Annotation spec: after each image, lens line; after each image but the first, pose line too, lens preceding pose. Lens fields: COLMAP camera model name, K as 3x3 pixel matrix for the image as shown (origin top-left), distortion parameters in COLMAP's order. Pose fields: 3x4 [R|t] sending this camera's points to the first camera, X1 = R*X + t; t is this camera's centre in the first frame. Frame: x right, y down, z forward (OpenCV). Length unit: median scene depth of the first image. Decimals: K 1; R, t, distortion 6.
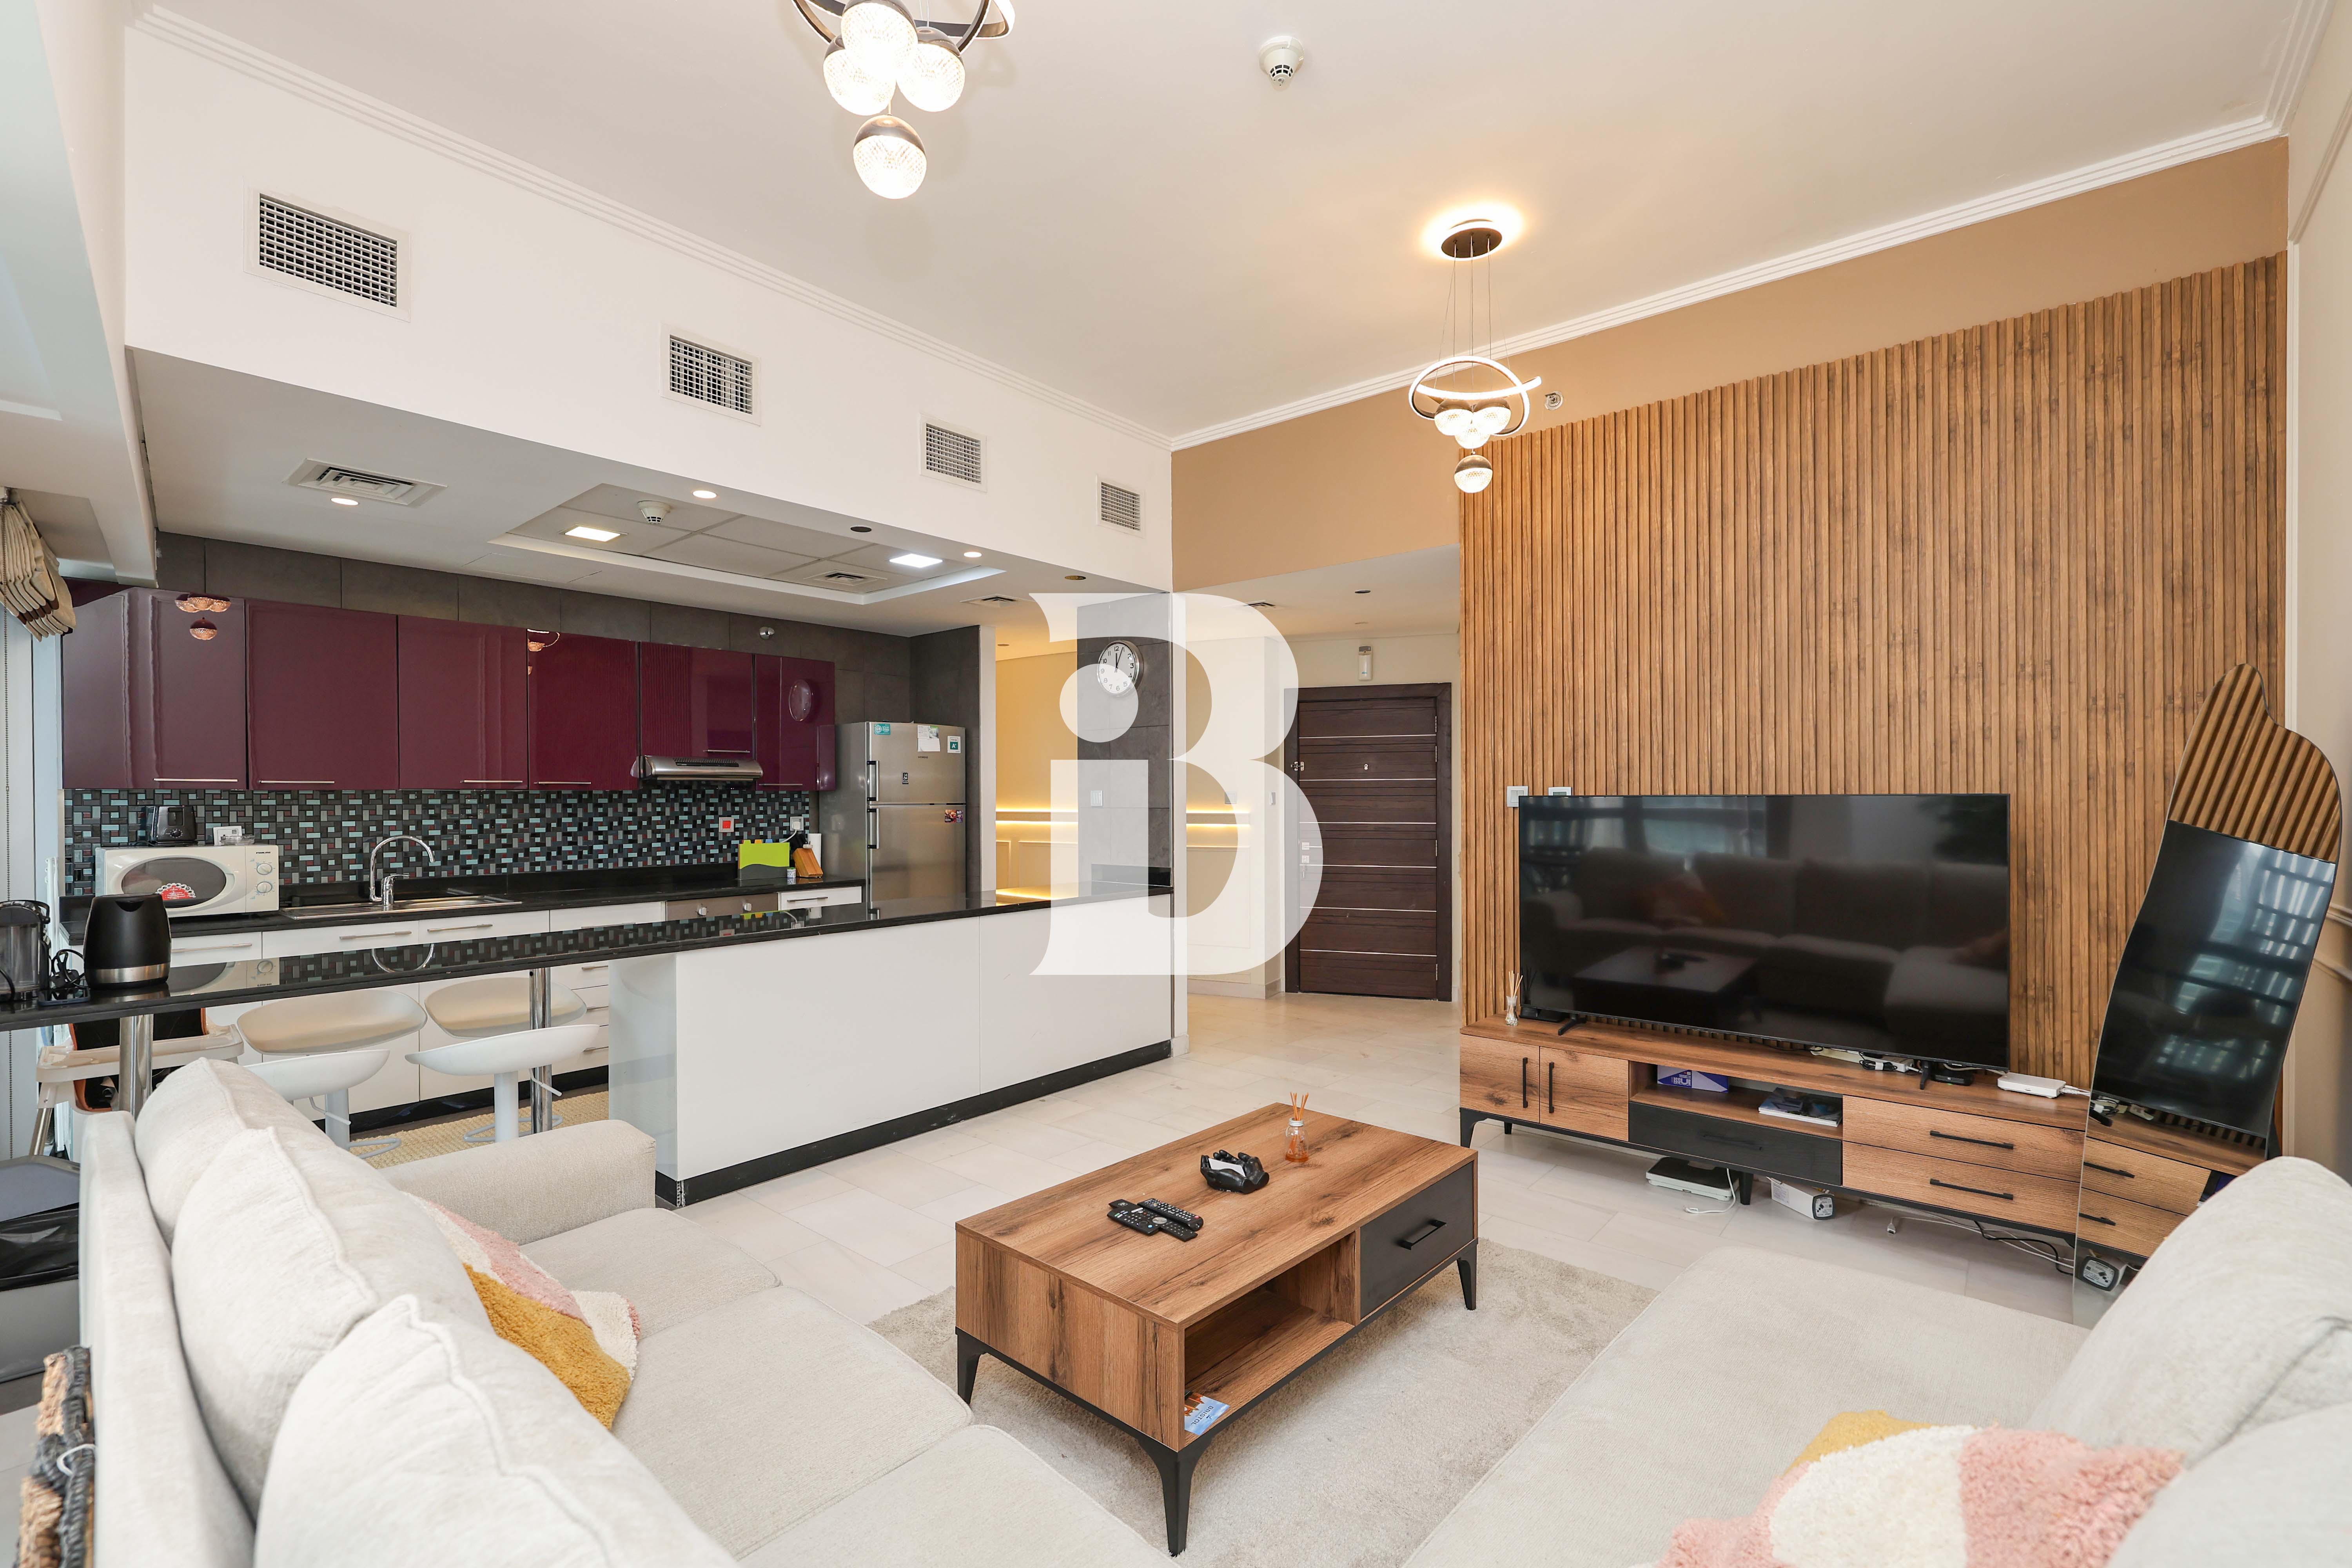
lens RADIAL K [[1034.1, 0, 1161.0], [0, 1034.1, 813.8], [0, 0, 1]] dist [0.014150, -0.000015]
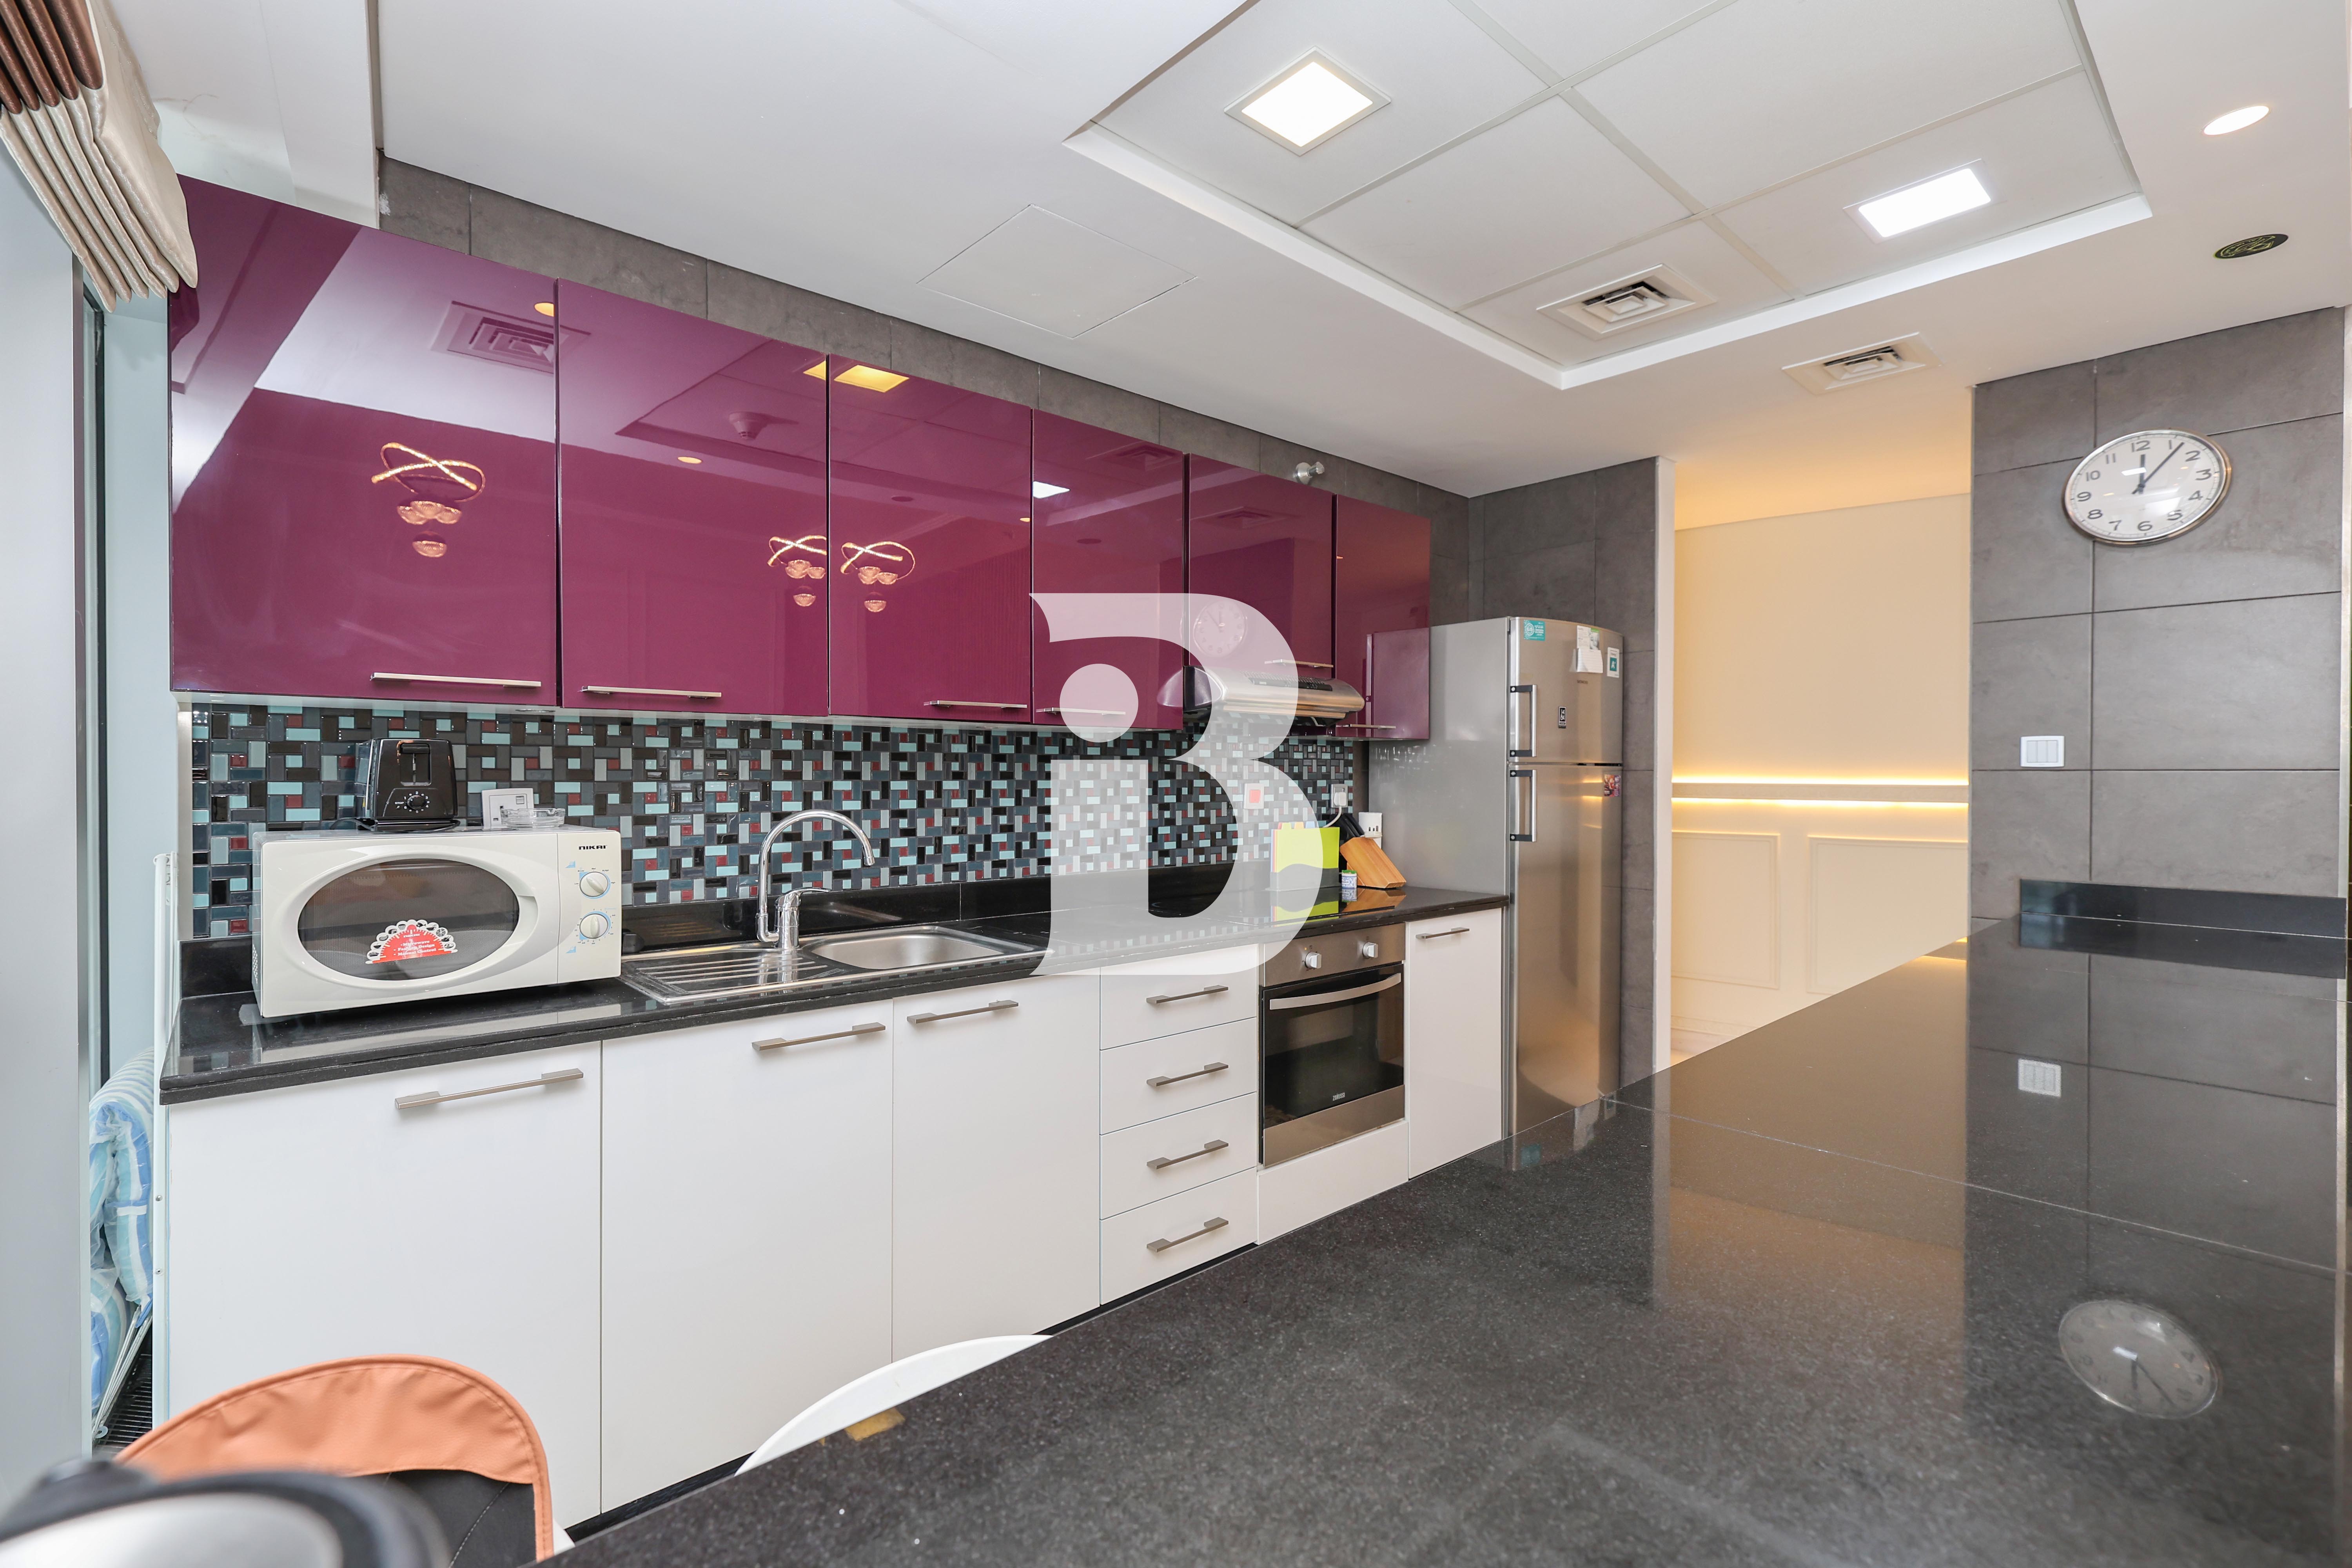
lens RADIAL K [[1034.1, 0, 1172.7], [0, 1034.1, 787.2], [0, 0, 1]] dist [0.014150, -0.000015]
pose [[0.994987, 0.007677, -0.099707, -0.412841], [-0.008158, 0.999957, -0.004418, 0.008418], [0.099669, 0.005209, 0.995007, 0.422961]]
